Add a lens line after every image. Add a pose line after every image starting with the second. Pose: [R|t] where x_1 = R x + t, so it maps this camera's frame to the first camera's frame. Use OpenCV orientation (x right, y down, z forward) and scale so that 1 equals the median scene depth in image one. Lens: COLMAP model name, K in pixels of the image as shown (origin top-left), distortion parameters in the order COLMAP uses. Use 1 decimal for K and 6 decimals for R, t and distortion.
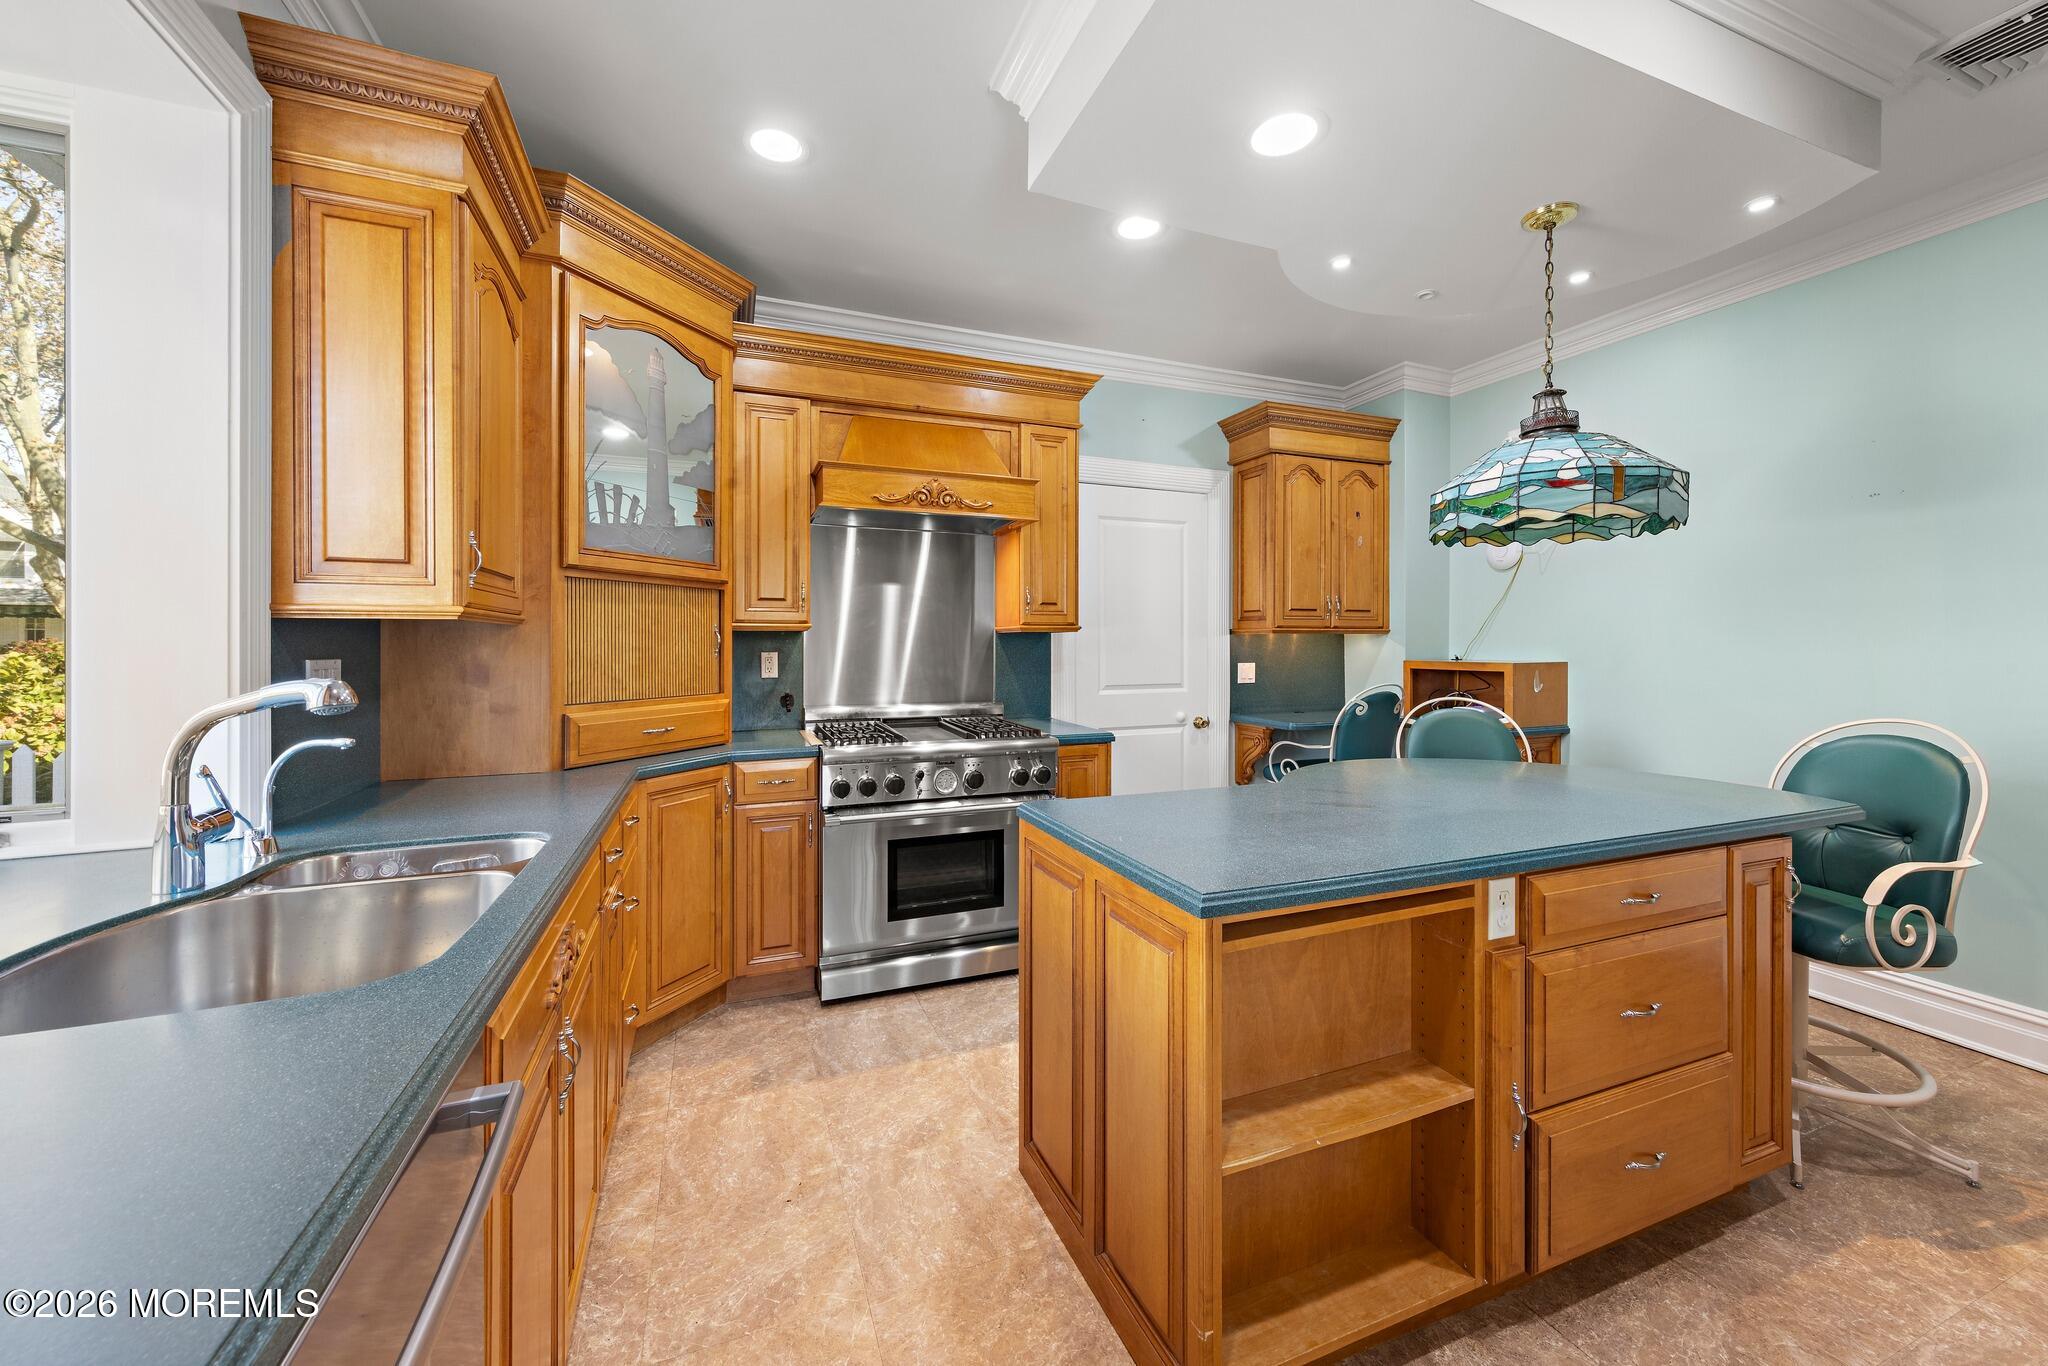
lens RADIAL K [[760.5, 0, 1023.6], [0, 760.5, 642.7], [0, 0, 1]] dist [0.000853, -0.000050]
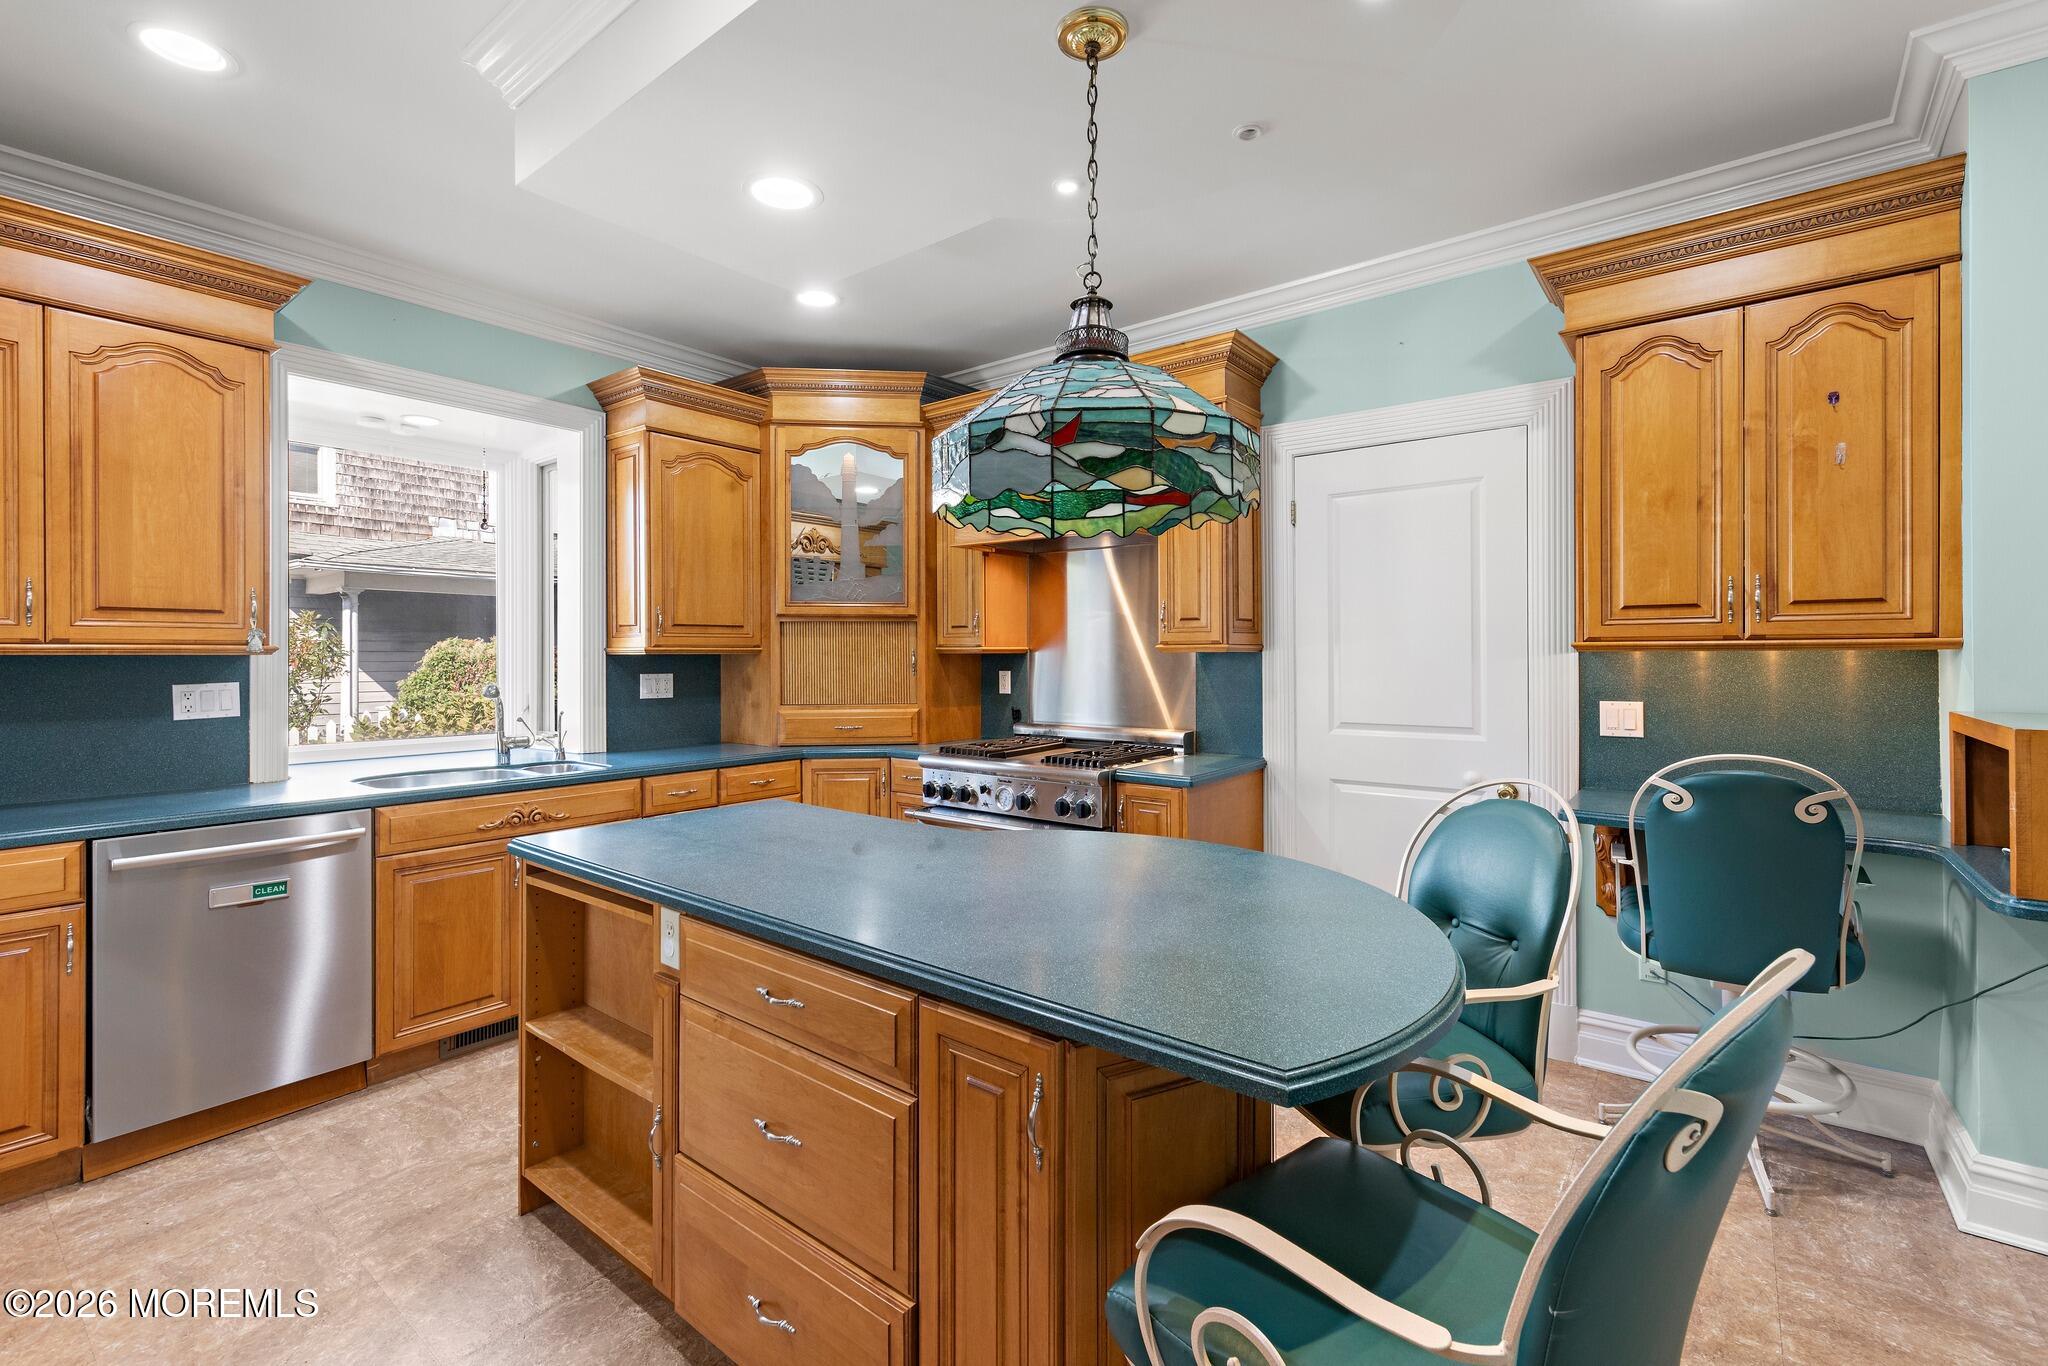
lens RADIAL K [[894.2, 0, 1021.6], [0, 894.2, 651.4], [0, 0, 1]] dist [0.003708, 0.000526]
pose [[0.499766, -0.002622, -0.866157, 1.082567], [0.004795, 0.999988, -0.000260, -0.021374], [0.866147, -0.004023, 0.499772, 0.454242]]
